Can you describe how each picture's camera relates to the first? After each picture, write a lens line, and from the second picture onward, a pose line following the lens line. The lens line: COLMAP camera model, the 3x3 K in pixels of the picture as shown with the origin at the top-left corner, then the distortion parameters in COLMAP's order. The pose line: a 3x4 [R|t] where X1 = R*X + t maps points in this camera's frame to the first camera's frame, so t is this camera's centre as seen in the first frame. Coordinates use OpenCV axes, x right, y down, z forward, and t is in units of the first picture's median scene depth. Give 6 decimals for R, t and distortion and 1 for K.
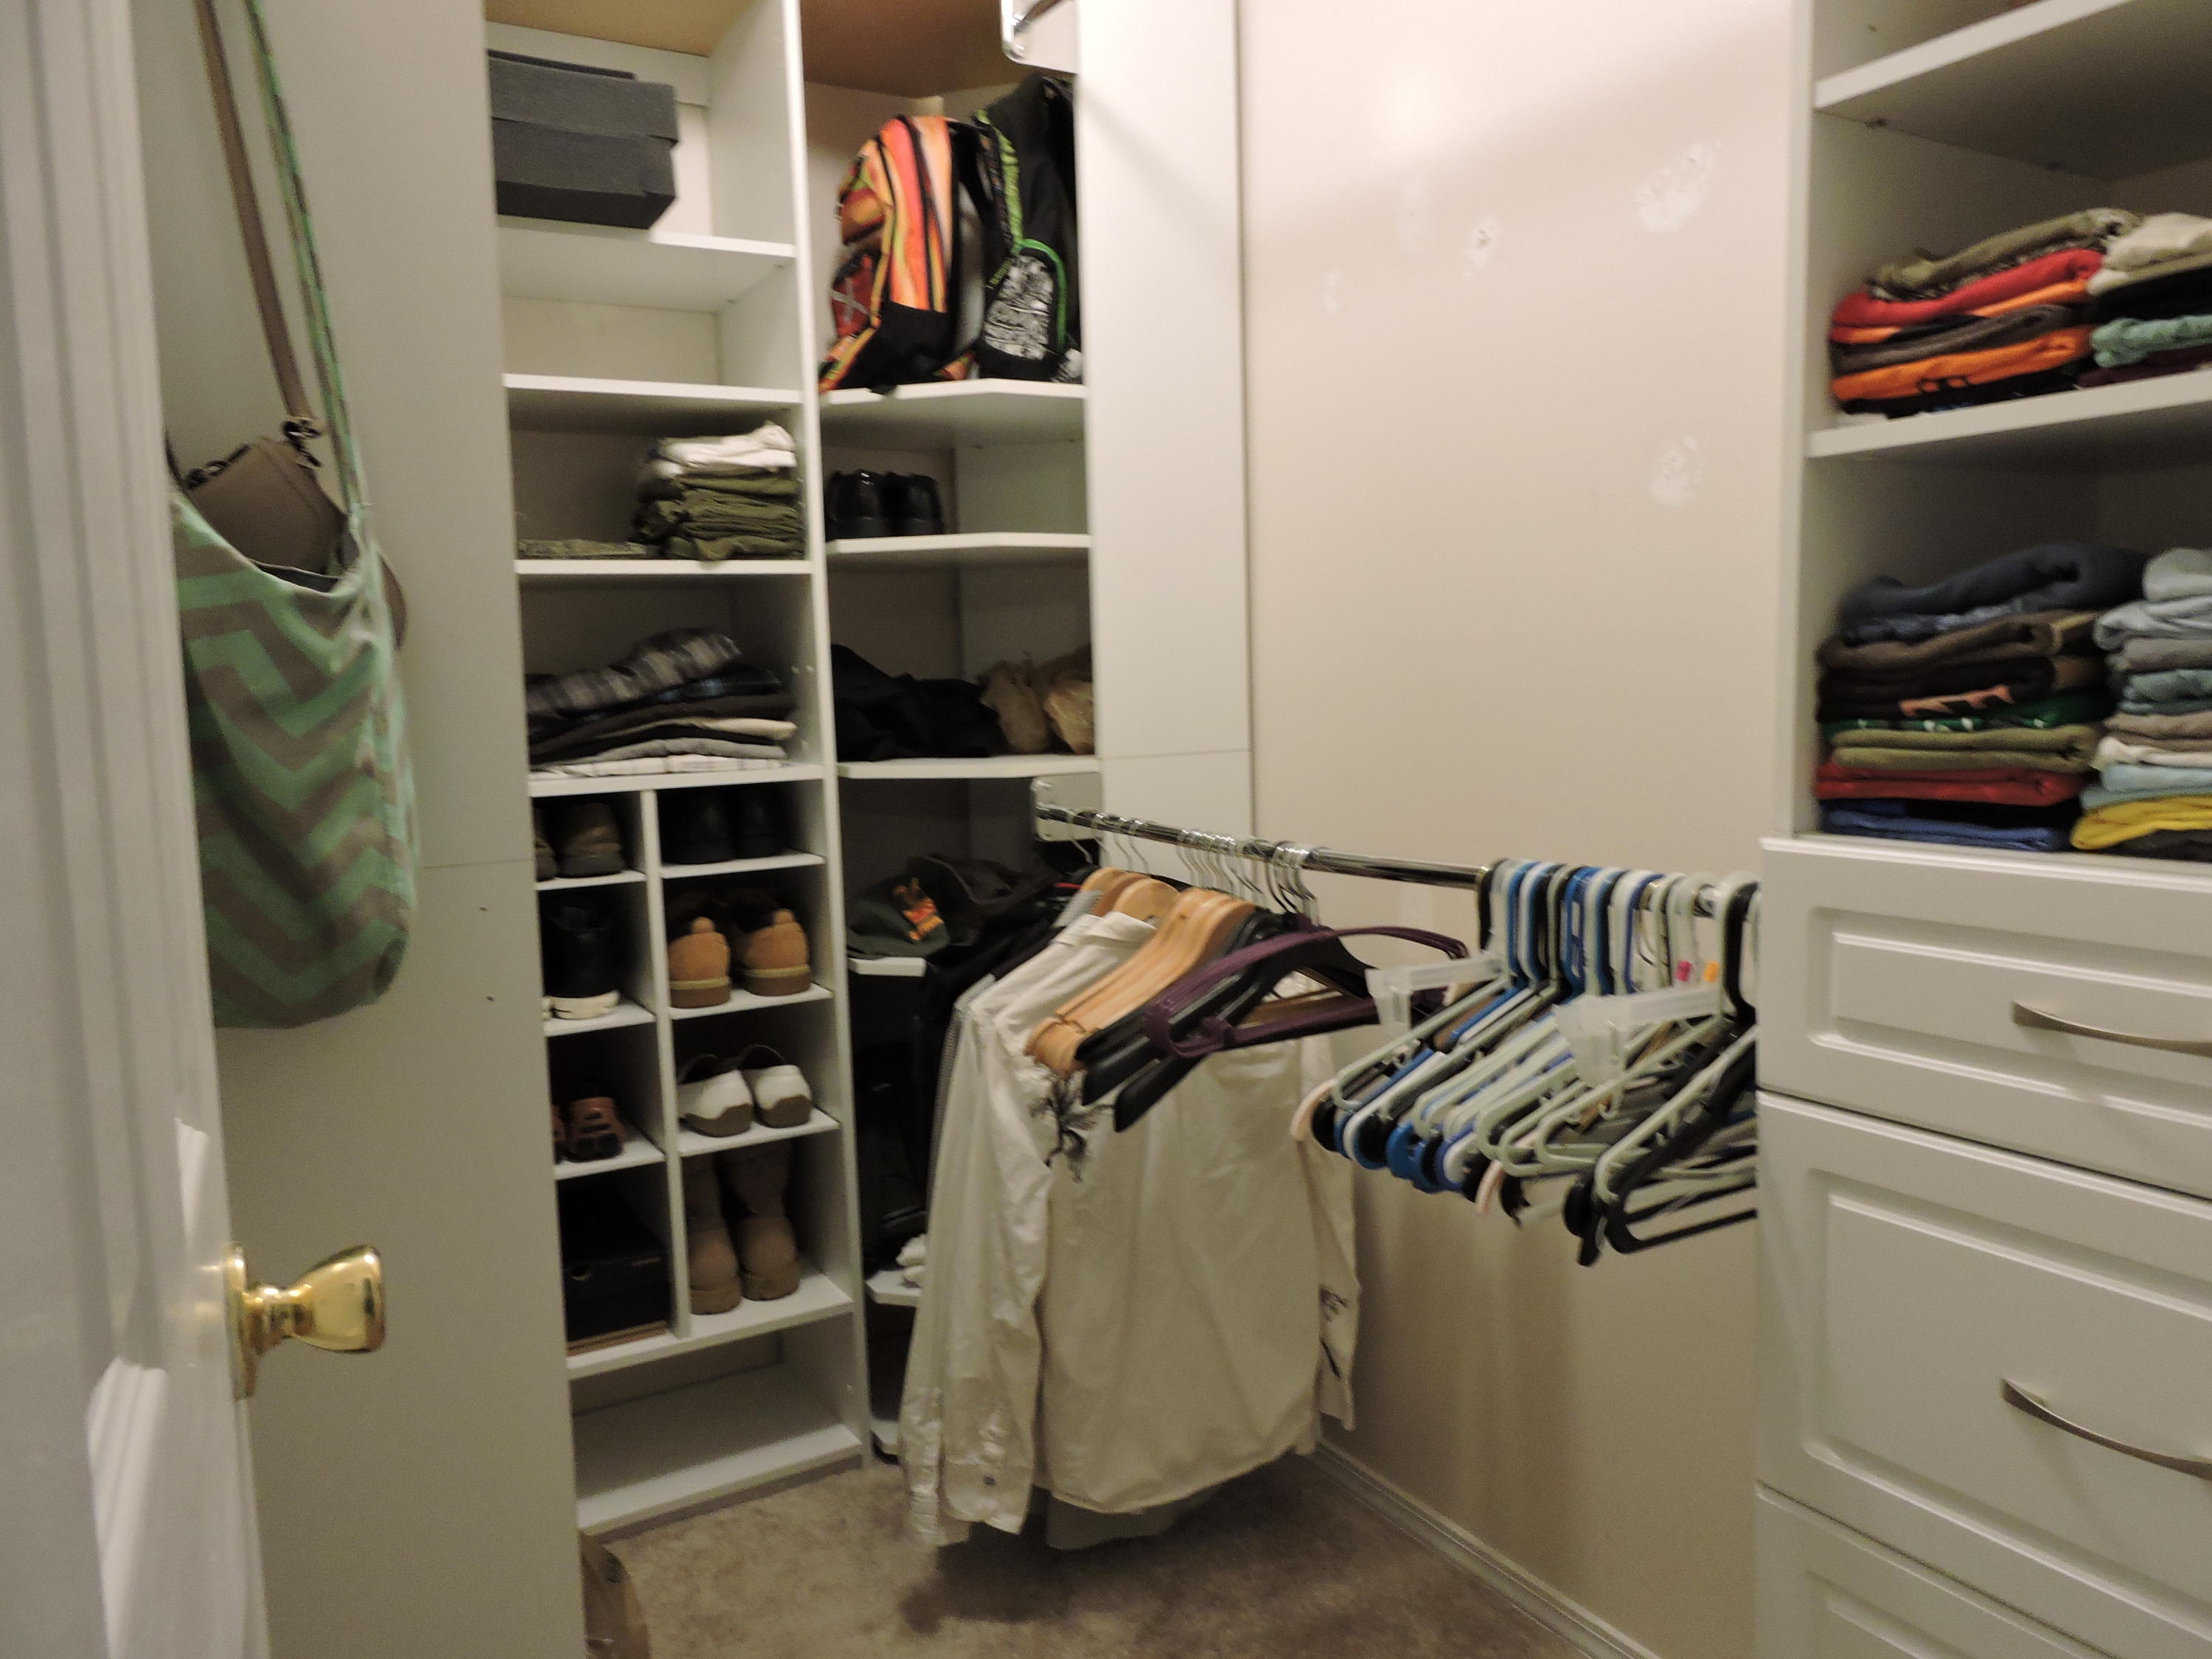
lens RADIAL K [[1577.9, 0, 1102.8], [0, 1577.9, 835.3], [0, 0, 1]] dist [0.001843, -0.006938]
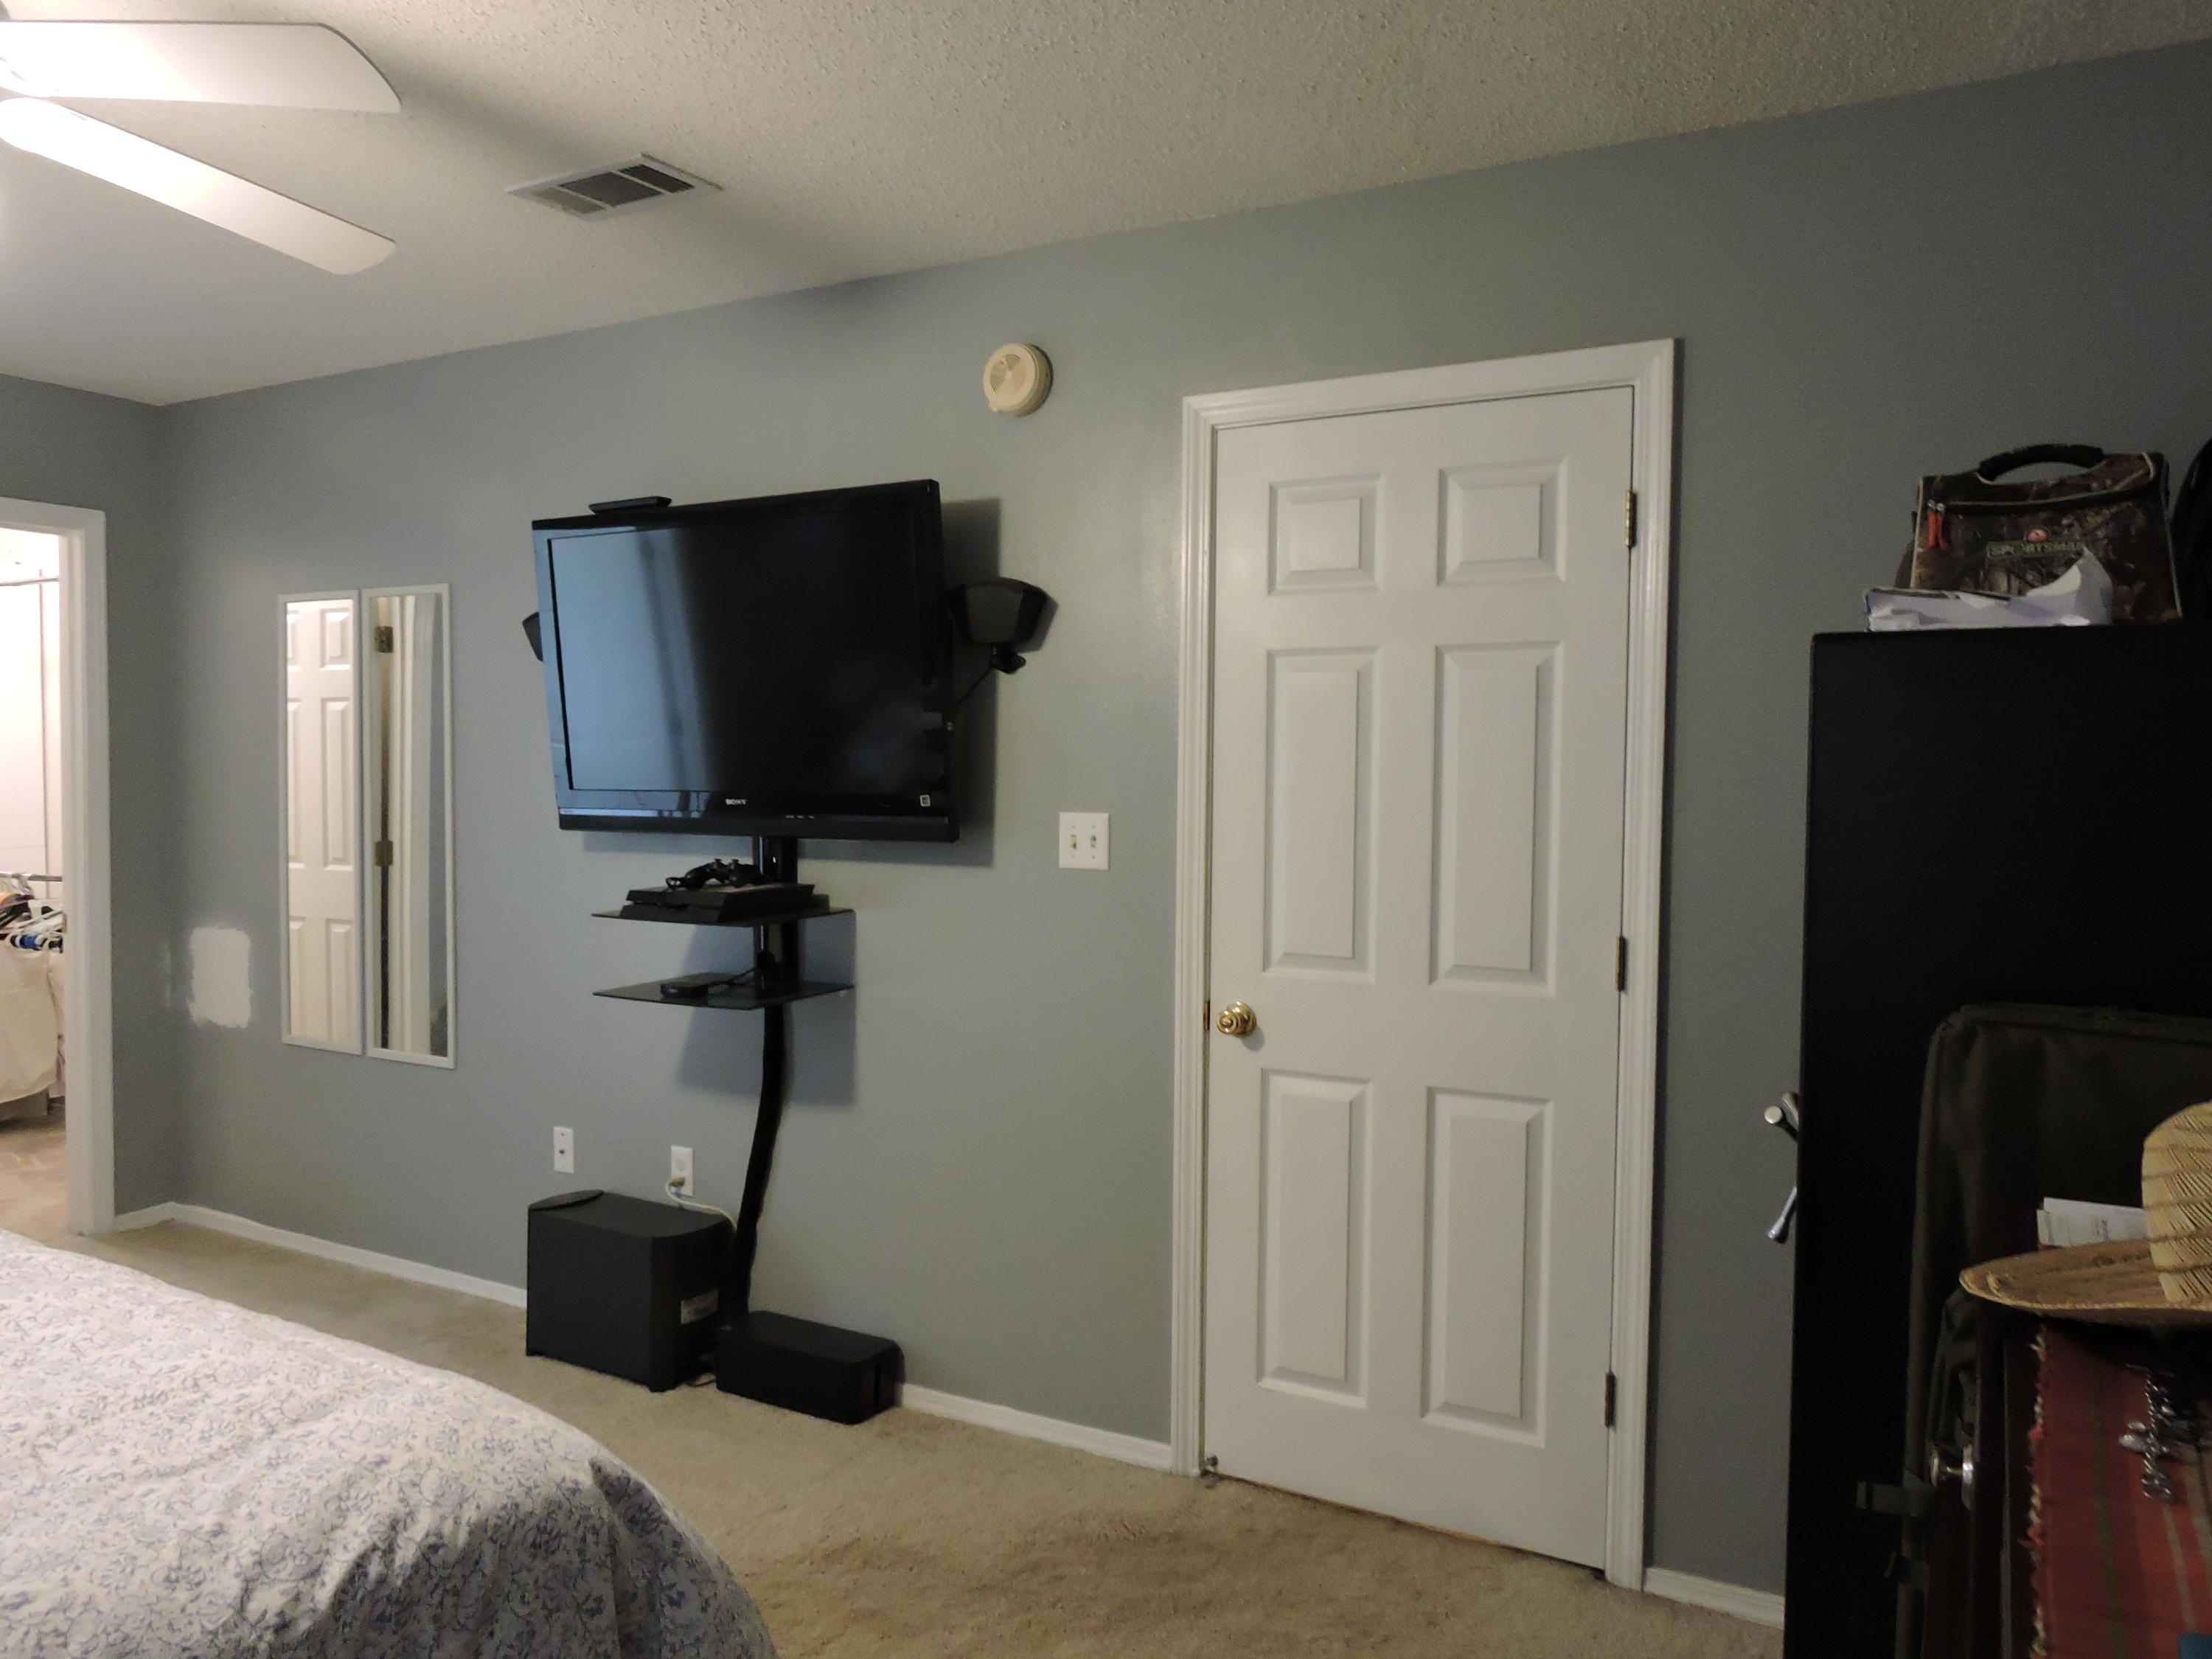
lens RADIAL K [[1577.9, 0, 1102.8], [0, 1577.9, 835.3], [0, 0, 1]] dist [0.001843, -0.006938]
pose [[0.863404, 0.017190, 0.504220, 0.382334], [0.019963, 0.997473, -0.068191, 0.187886], [-0.504118, 0.068942, 0.860879, -2.871888]]
